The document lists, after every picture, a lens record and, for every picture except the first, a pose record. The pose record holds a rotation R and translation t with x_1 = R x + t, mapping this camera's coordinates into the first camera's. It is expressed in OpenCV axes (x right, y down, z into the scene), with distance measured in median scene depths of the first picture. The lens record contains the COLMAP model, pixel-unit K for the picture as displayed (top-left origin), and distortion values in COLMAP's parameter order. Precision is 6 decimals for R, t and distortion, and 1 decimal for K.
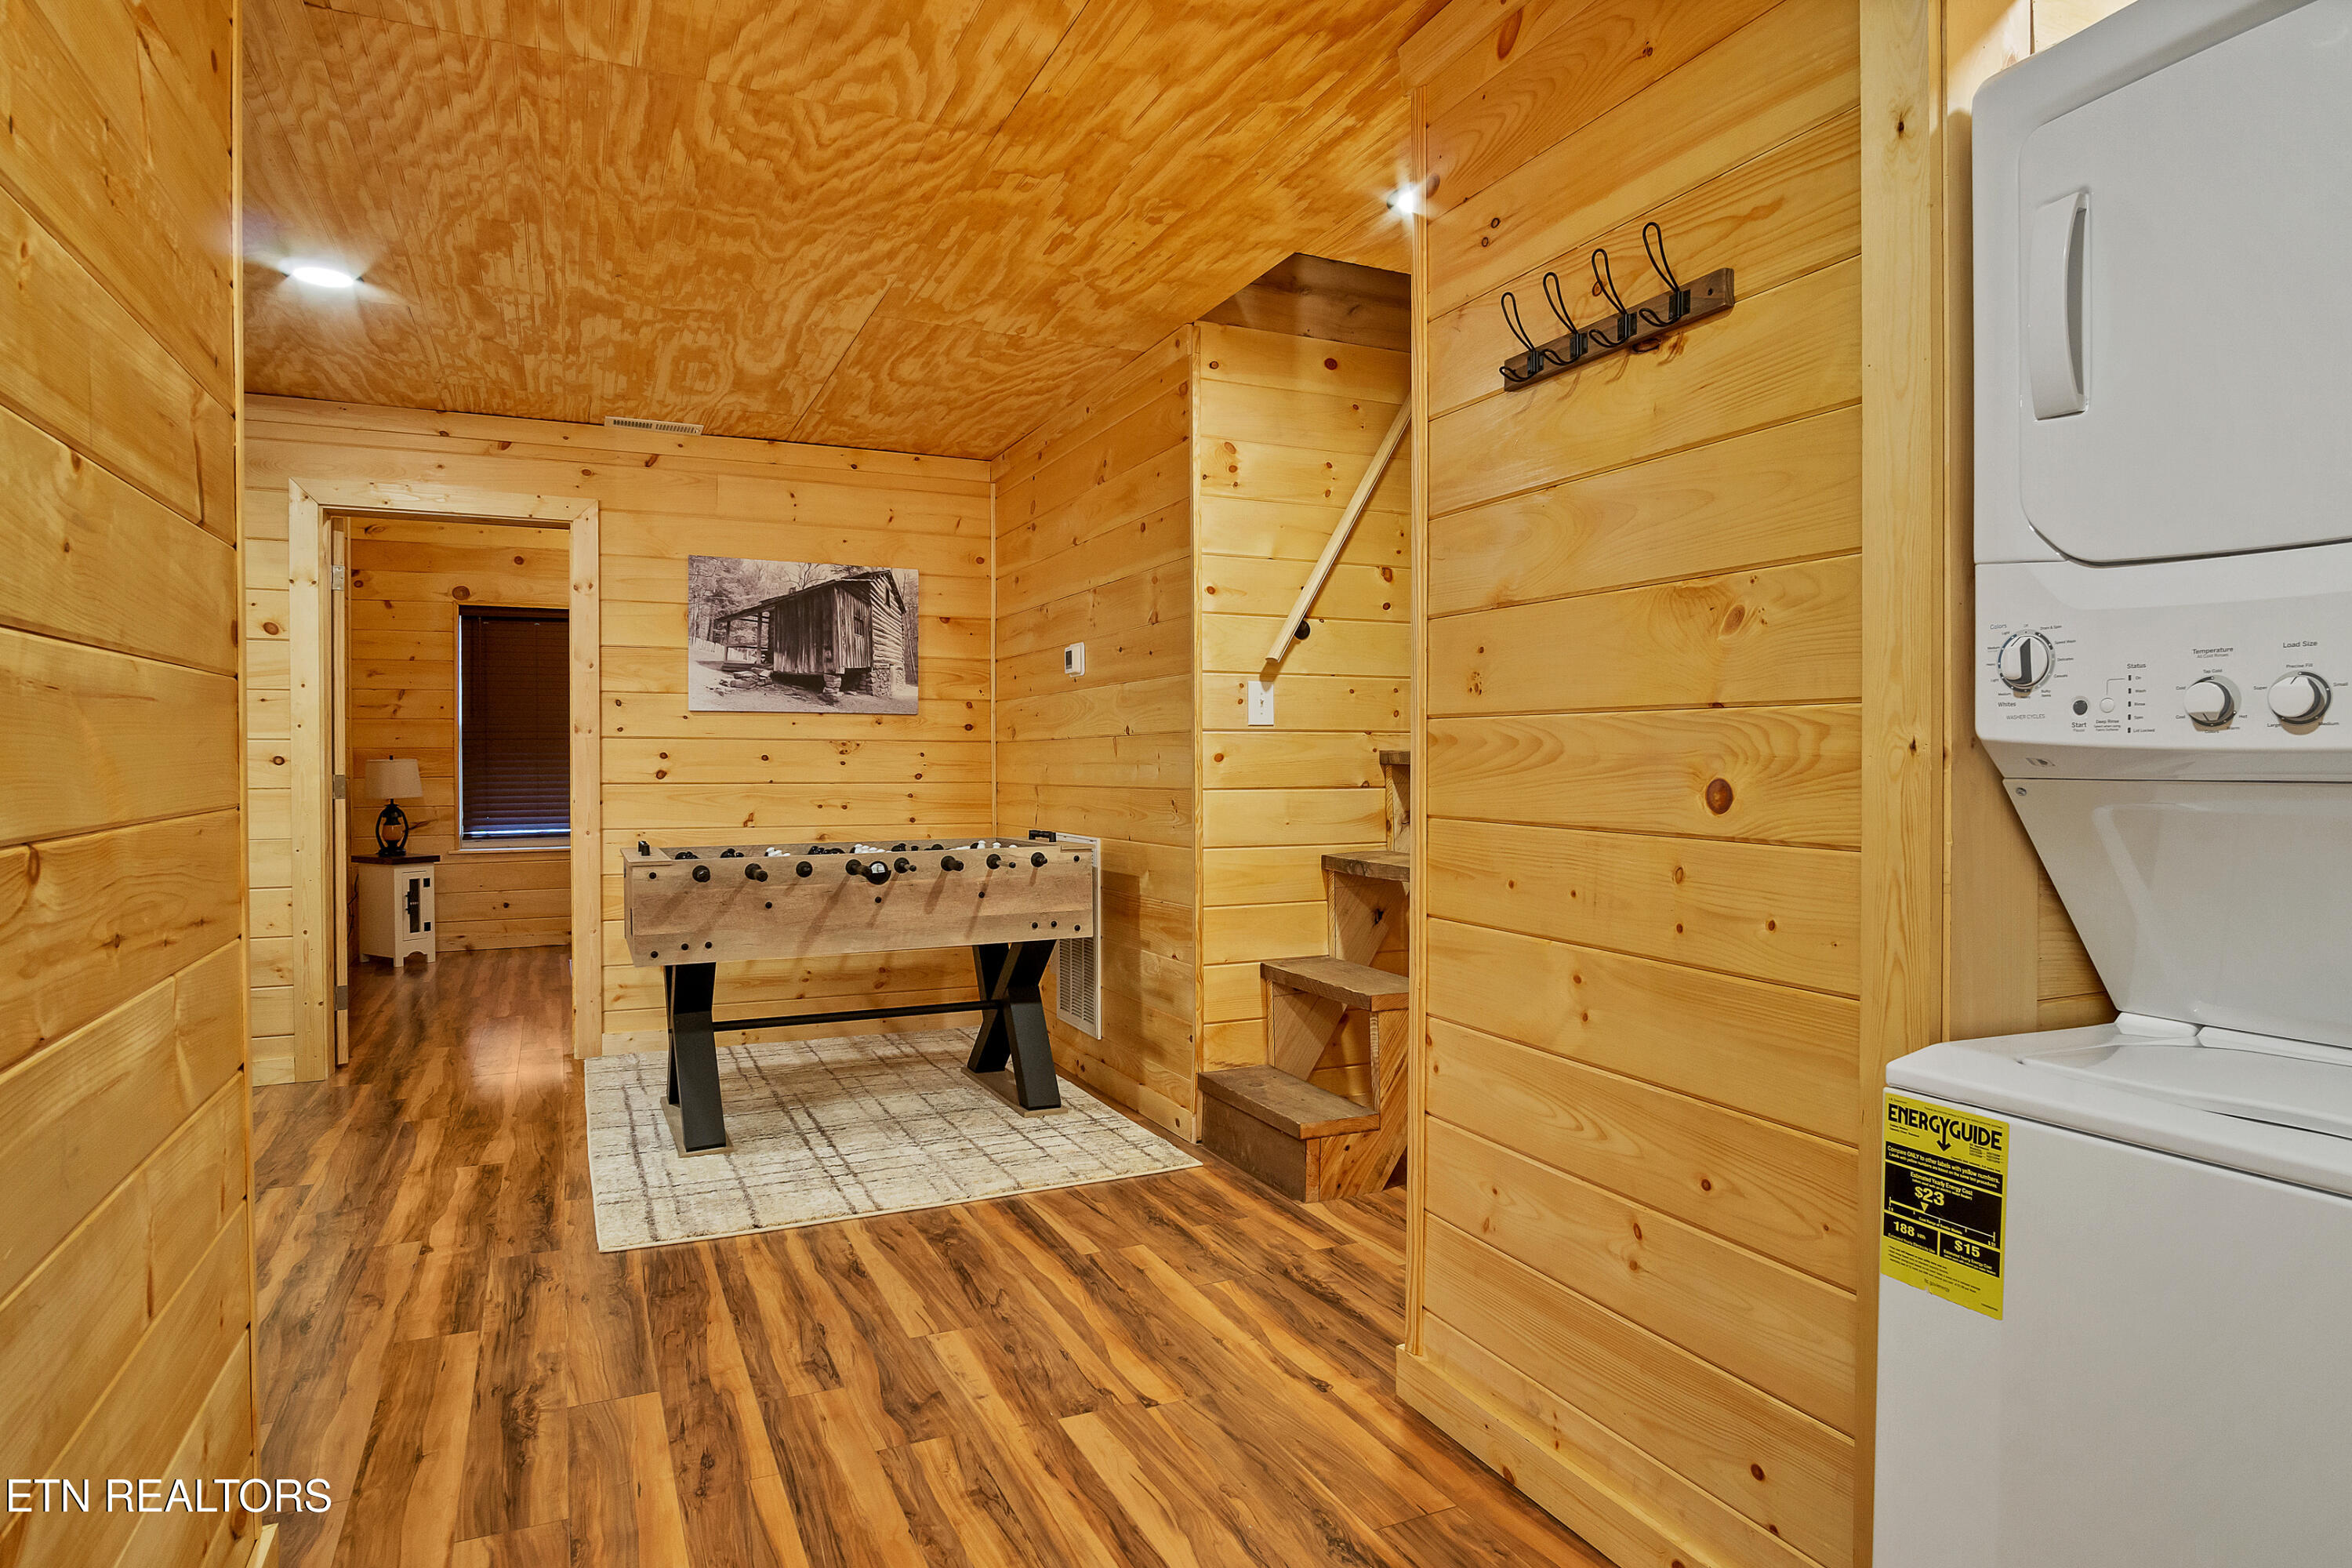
lens RADIAL K [[1300.3, 0, 1115.6], [0, 1300.3, 777.8], [0, 0, 1]] dist [-0.030133, 0.007517]
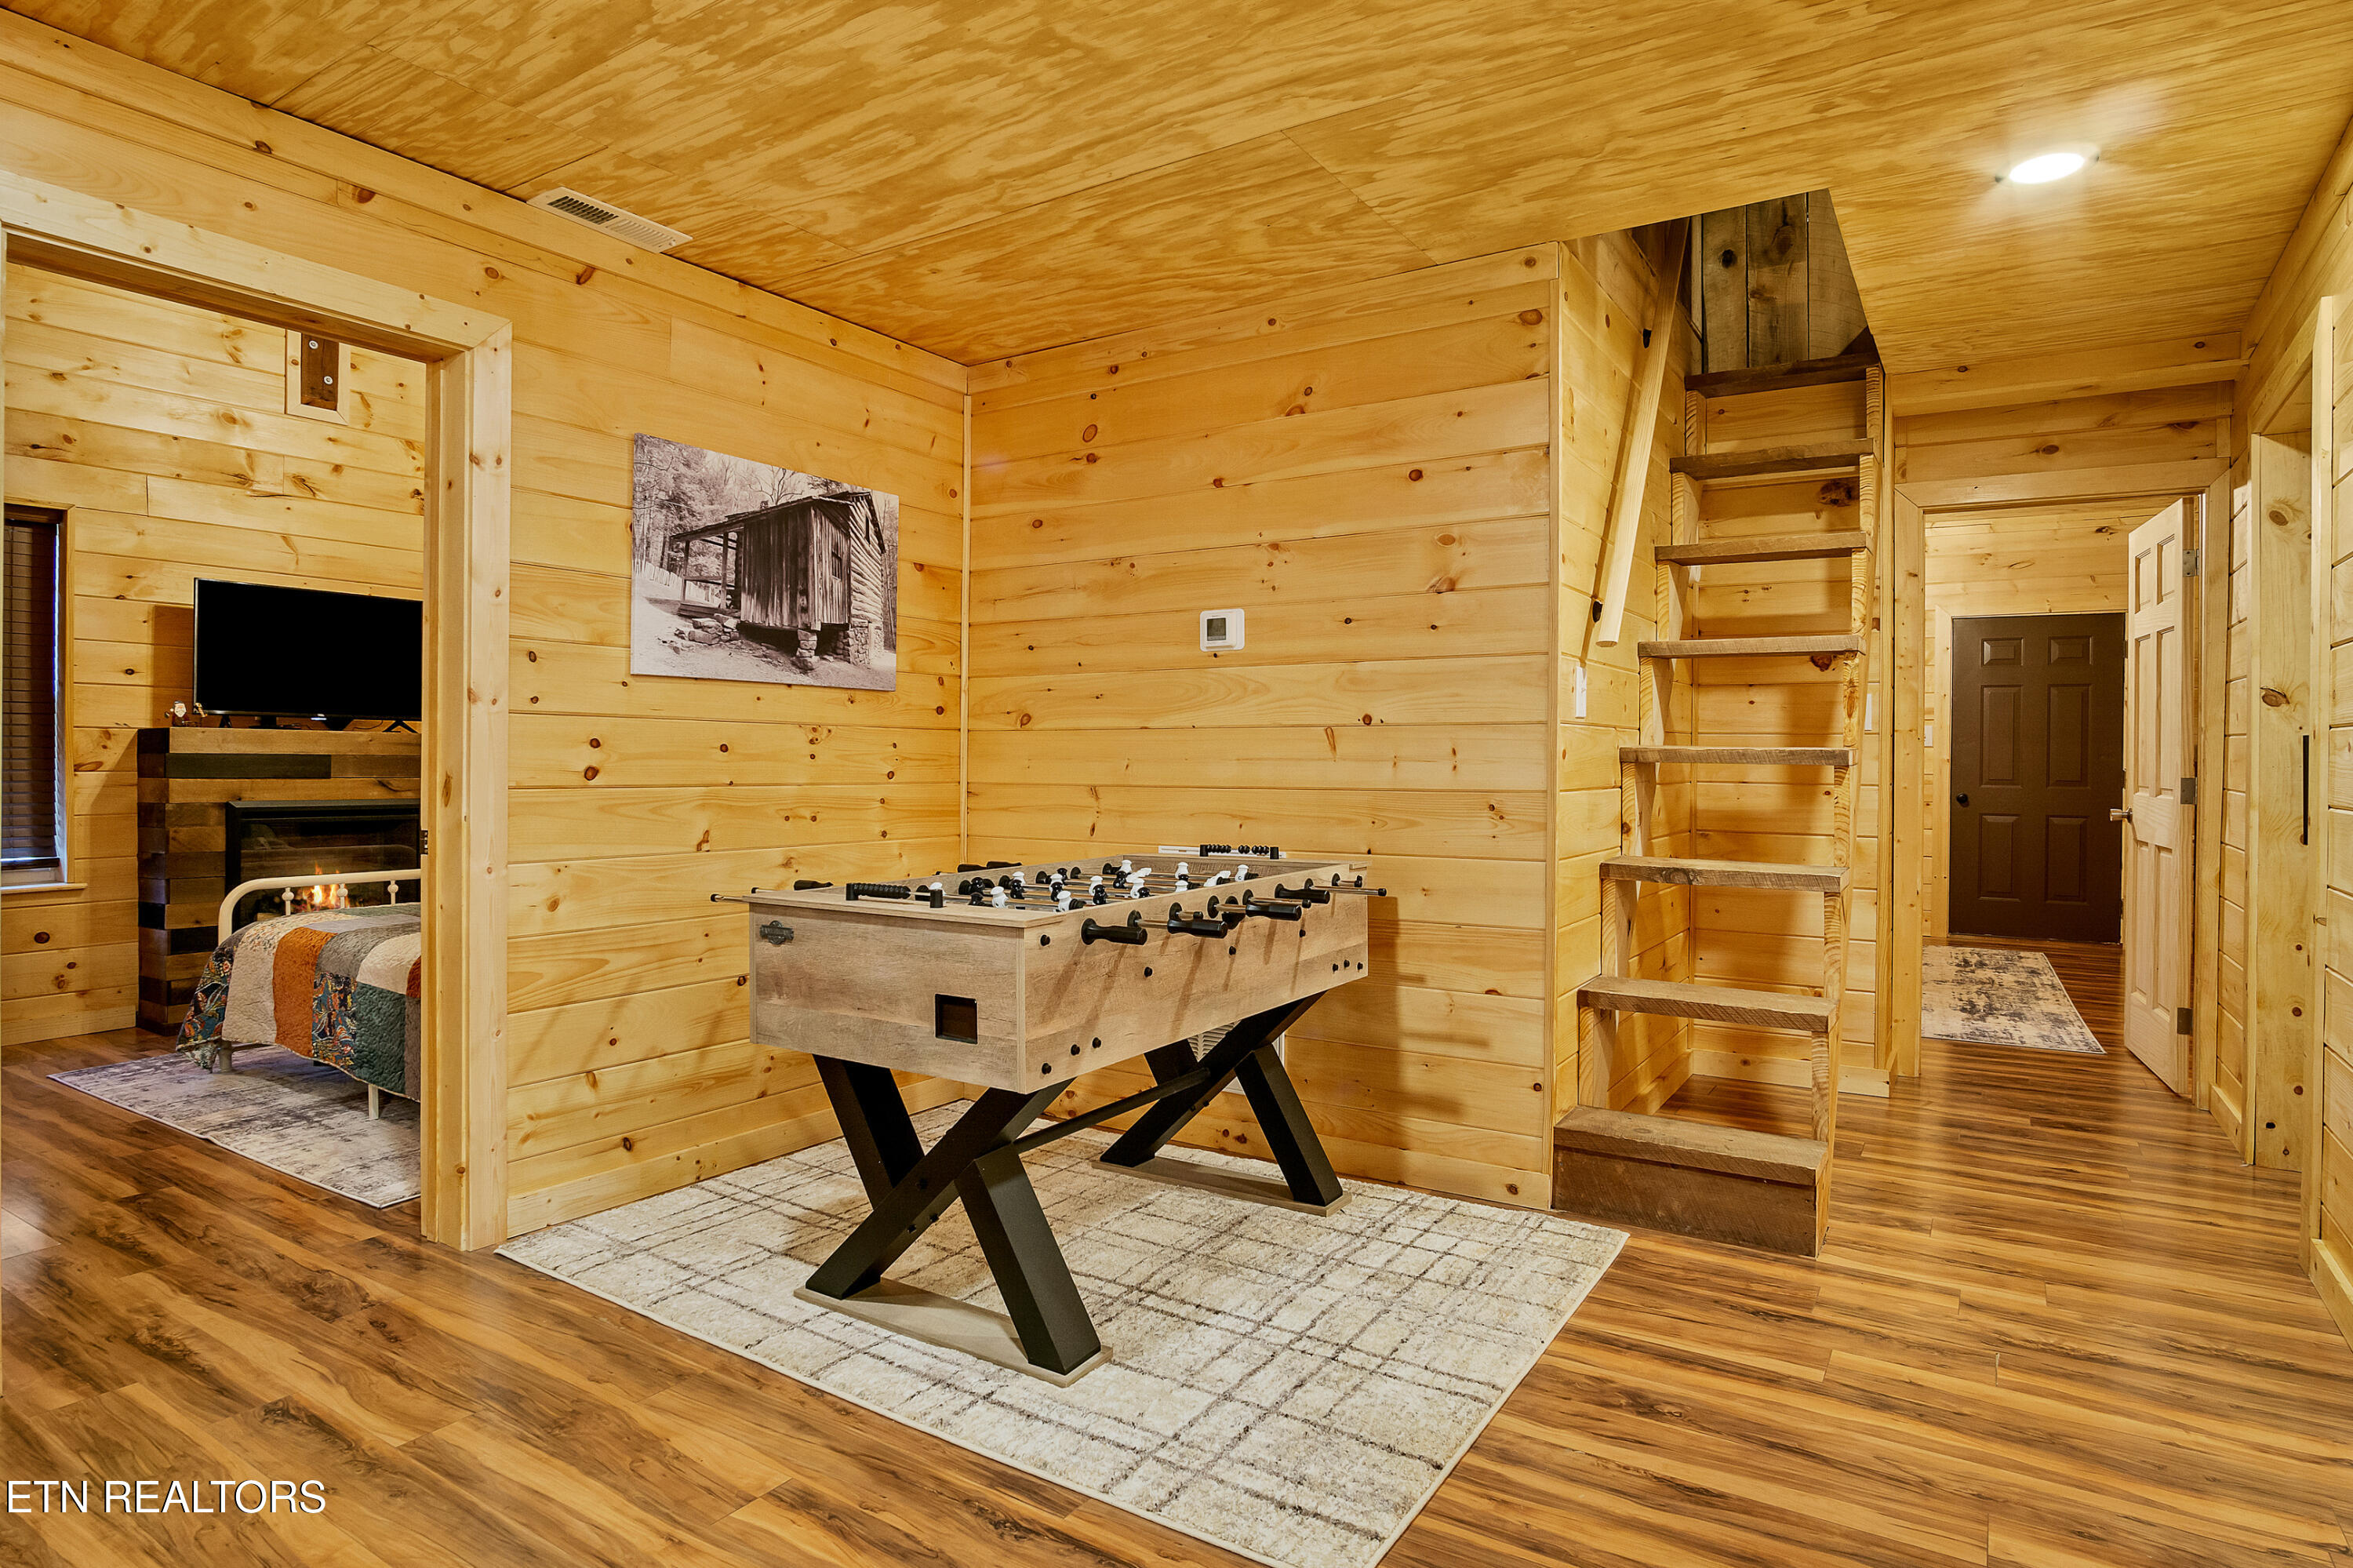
lens RADIAL K [[1300.9, 0, 1178.4], [0, 1300.9, 763.1], [0, 0, 1]] dist [-0.030133, 0.007517]
pose [[0.842677, 0.003477, 0.538408, -0.470595], [0.000222, 0.999977, -0.006806, -0.003207], [-0.538419, 0.005855, 0.842657, 0.329504]]
